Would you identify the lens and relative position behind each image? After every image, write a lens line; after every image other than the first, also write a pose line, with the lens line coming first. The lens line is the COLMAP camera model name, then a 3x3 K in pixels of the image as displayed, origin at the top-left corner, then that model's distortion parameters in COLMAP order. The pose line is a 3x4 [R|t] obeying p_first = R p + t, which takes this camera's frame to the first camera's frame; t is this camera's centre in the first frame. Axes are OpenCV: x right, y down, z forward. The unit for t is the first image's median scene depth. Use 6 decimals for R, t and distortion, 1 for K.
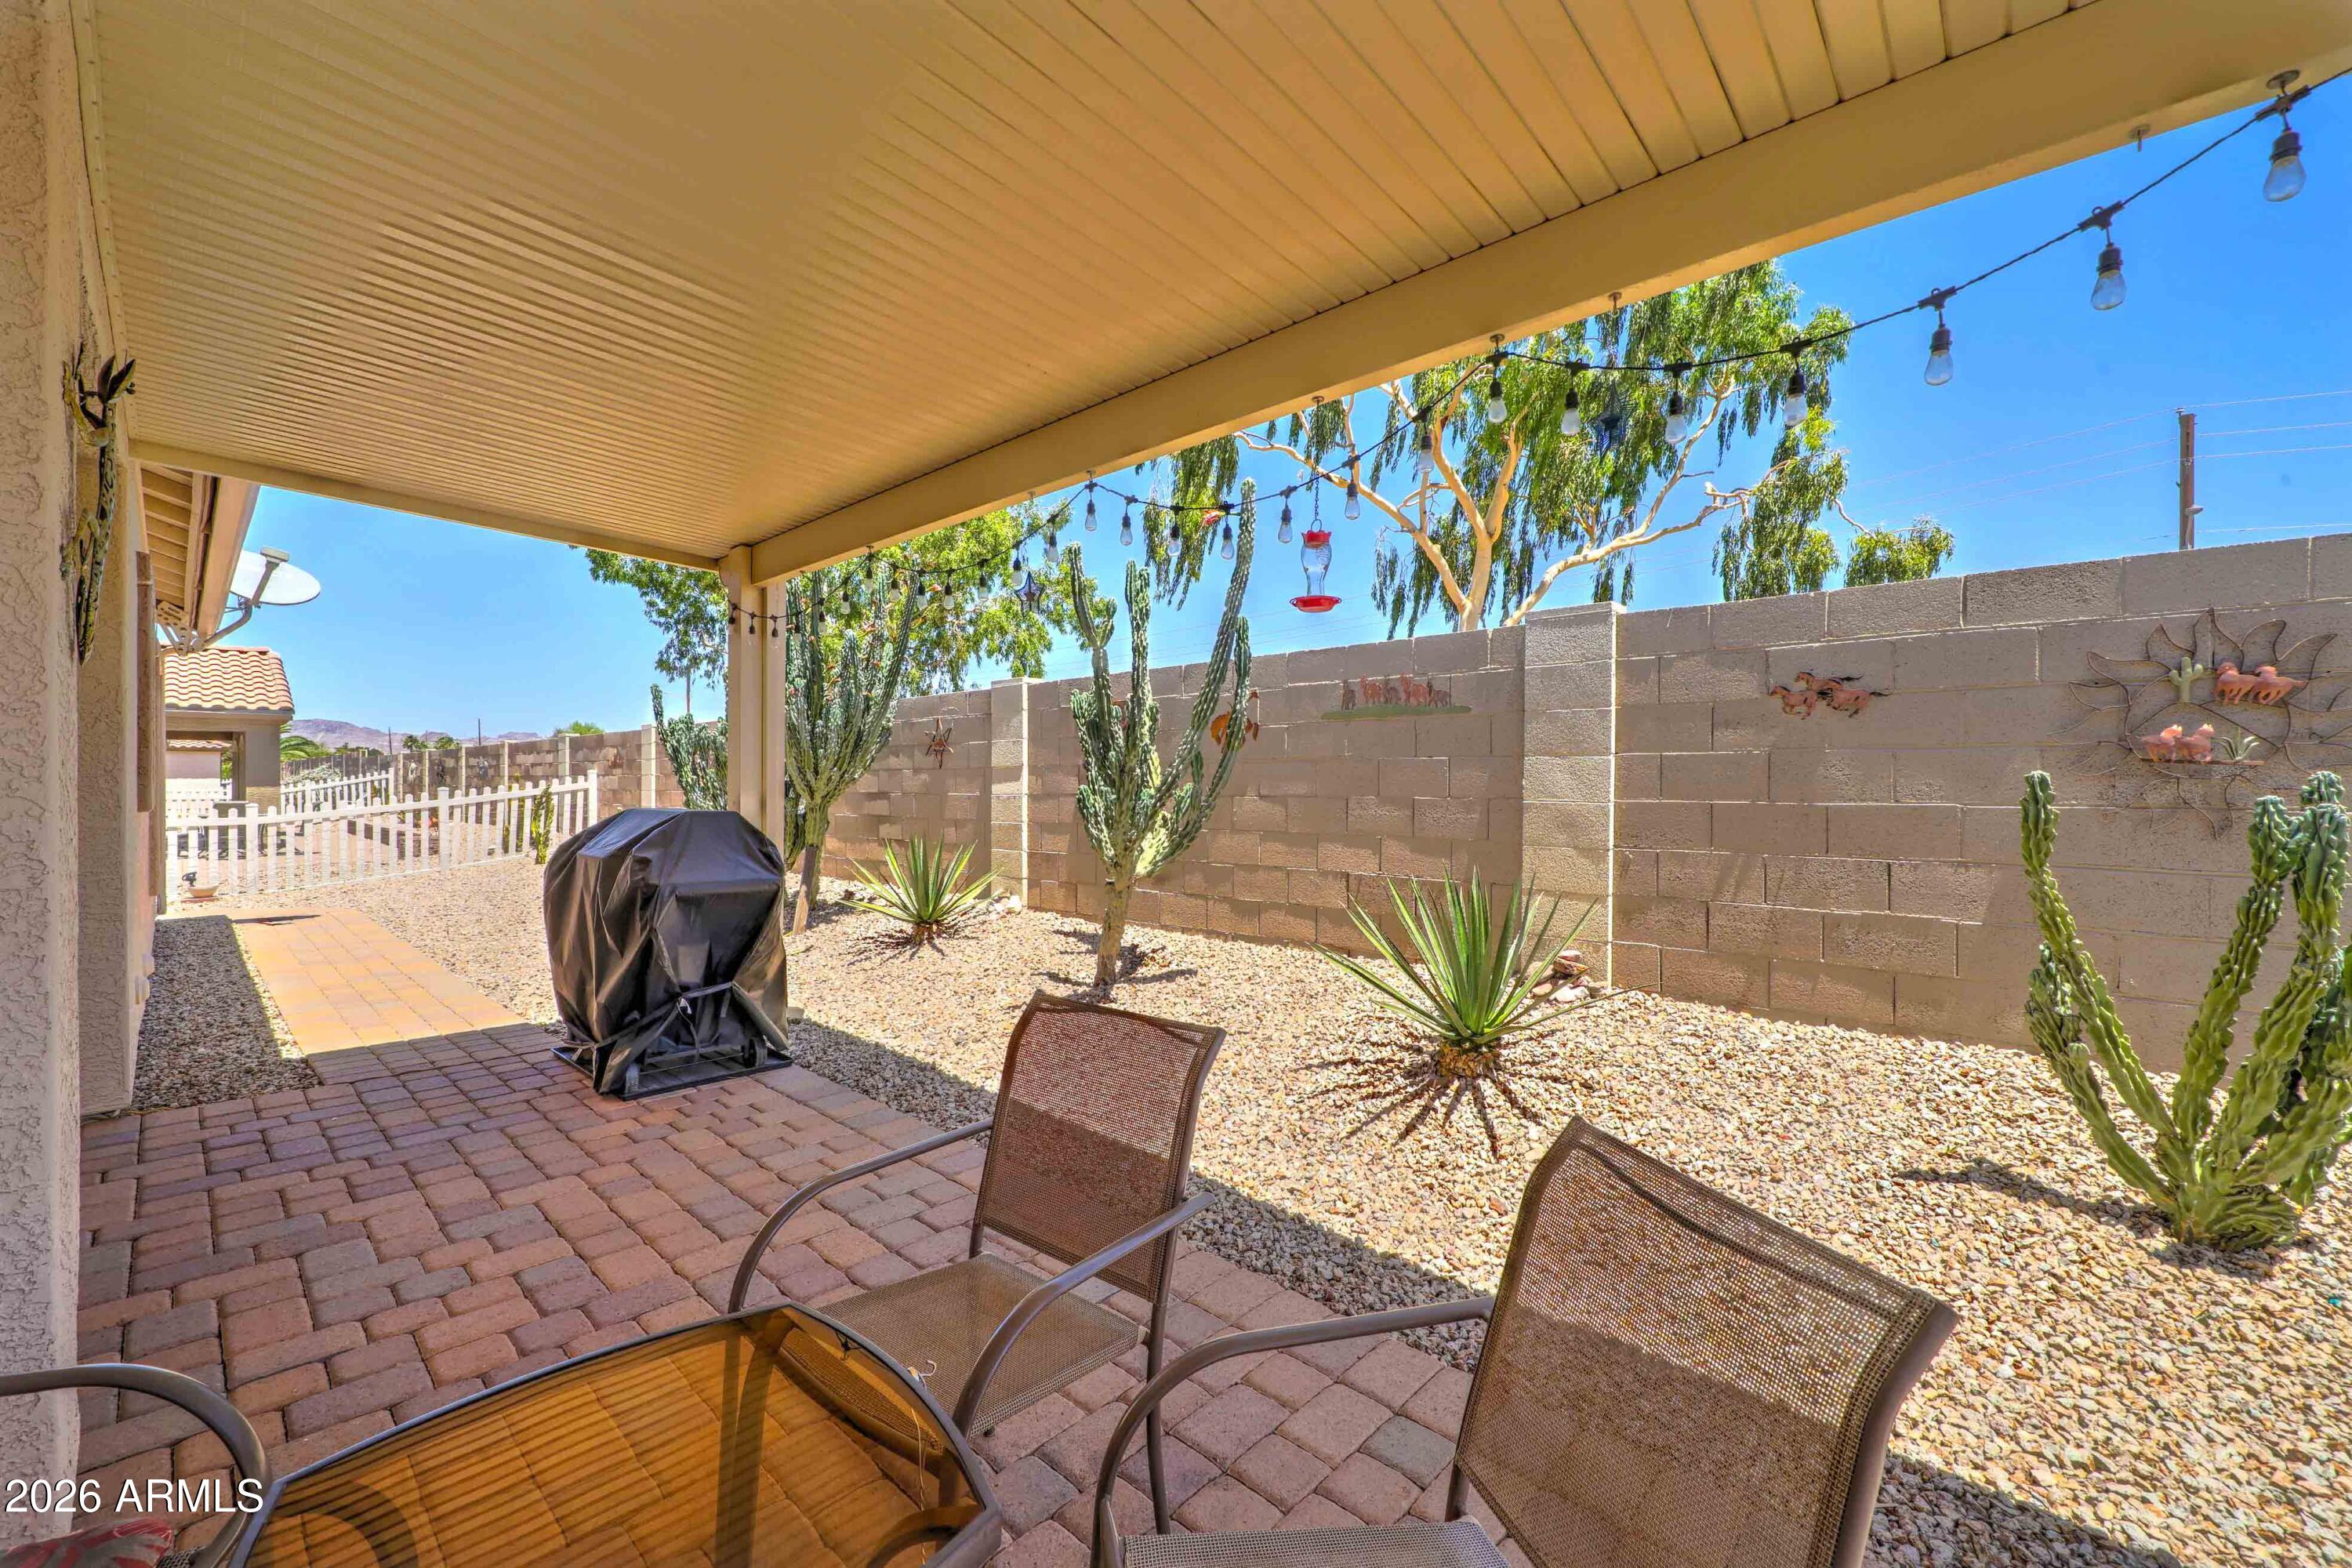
lens RADIAL K [[945.8, 0, 1190.1], [0, 945.8, 773.3], [0, 0, 1]] dist [0.002045, 0.000549]
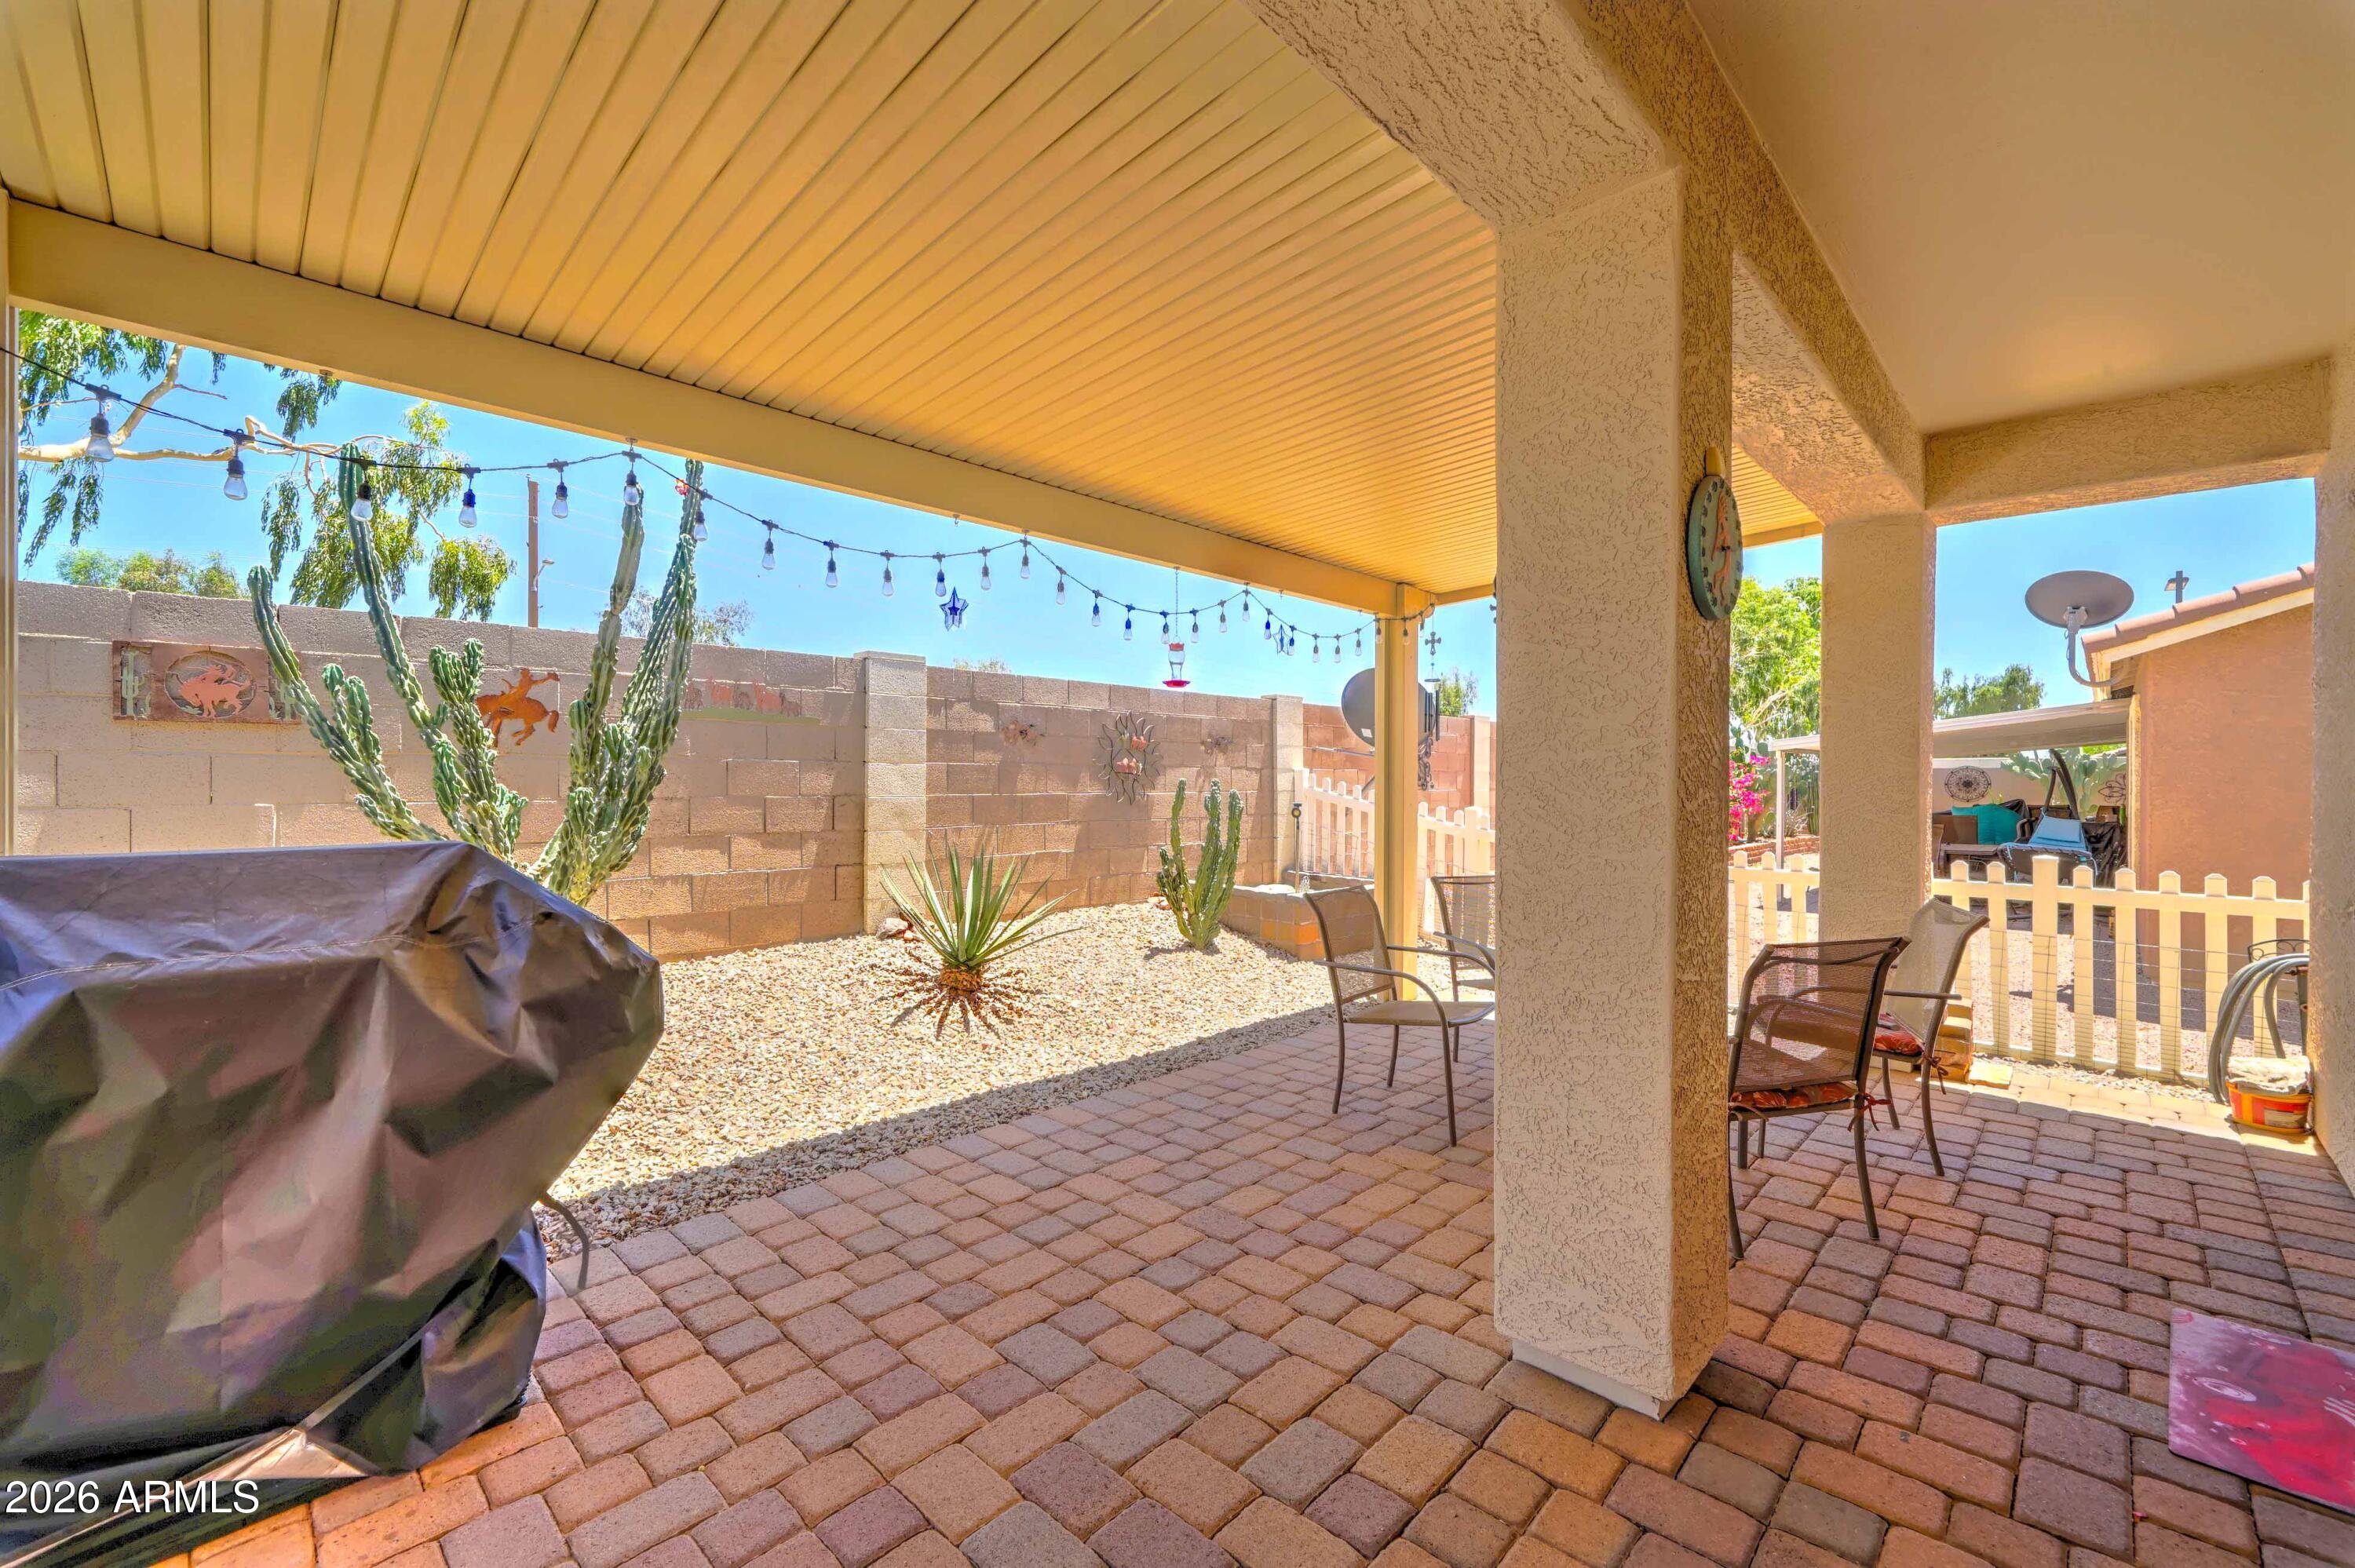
lens RADIAL K [[946.9, 0, 1192.2], [0, 946.9, 785.1], [0, 0, 1]] dist [0.002045, 0.000549]
pose [[0.017806, -0.008521, 0.999805, -0.959864], [-0.011066, 0.999901, 0.008719, -0.003345], [-0.999780, -0.011219, 0.017710, 0.552142]]
